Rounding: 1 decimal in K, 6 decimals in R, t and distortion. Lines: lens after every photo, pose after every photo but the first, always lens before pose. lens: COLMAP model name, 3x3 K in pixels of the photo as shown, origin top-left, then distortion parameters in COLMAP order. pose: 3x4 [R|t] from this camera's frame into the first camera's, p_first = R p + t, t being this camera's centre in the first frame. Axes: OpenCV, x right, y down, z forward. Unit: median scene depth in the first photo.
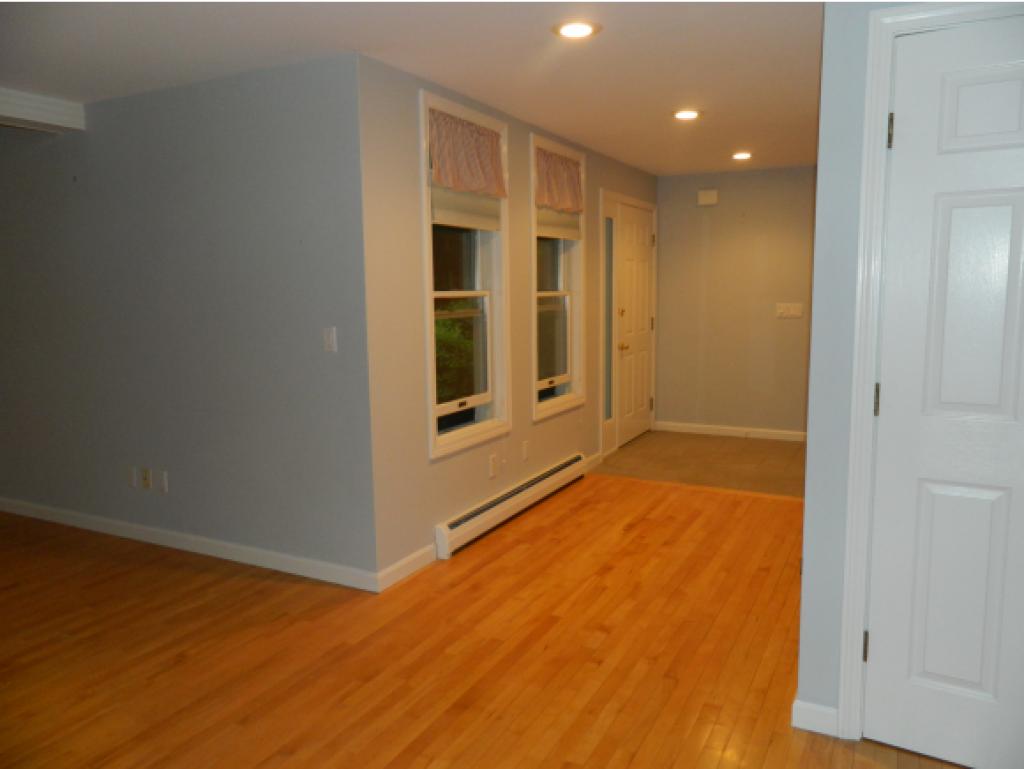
lens RADIAL K [[768.4, 0, 501.8], [0, 768.4, 387.1], [0, 0, 1]] dist [0.009592, 0.007615]
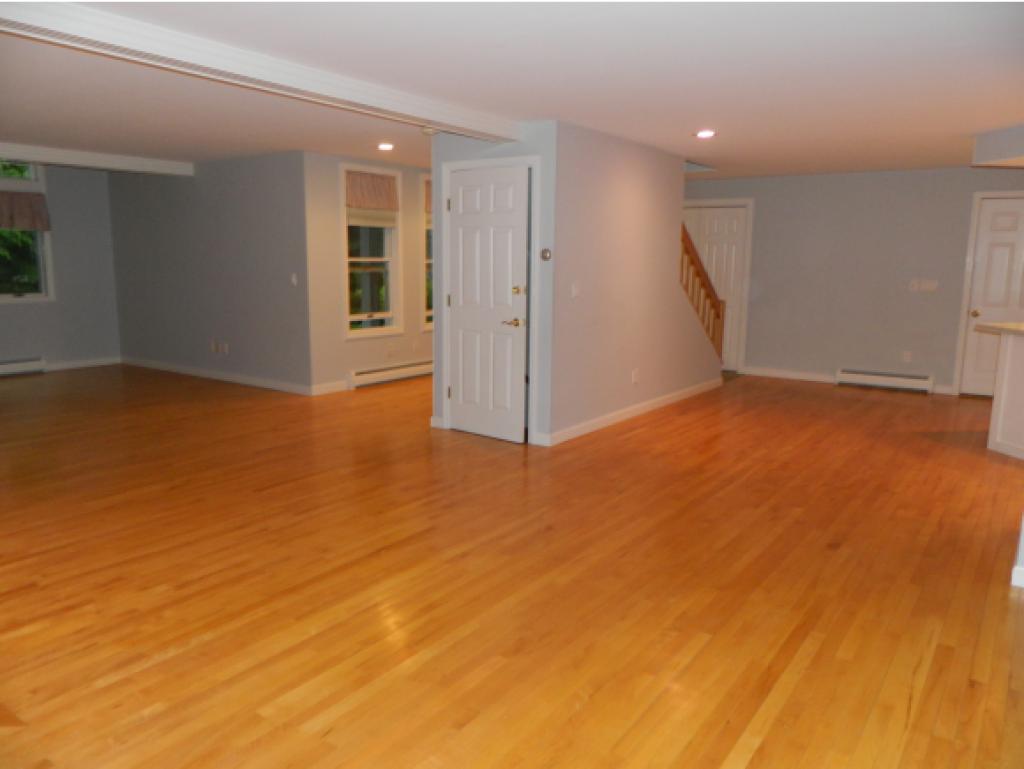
lens RADIAL K [[768.4, 0, 523.0], [0, 768.4, 383.5], [0, 0, 1]] dist [0.009592, 0.007615]
pose [[0.990714, 0.038435, -0.130419, 0.628281], [-0.034112, 0.998797, 0.035225, 0.117309], [0.131616, -0.030449, 0.990833, -0.949979]]
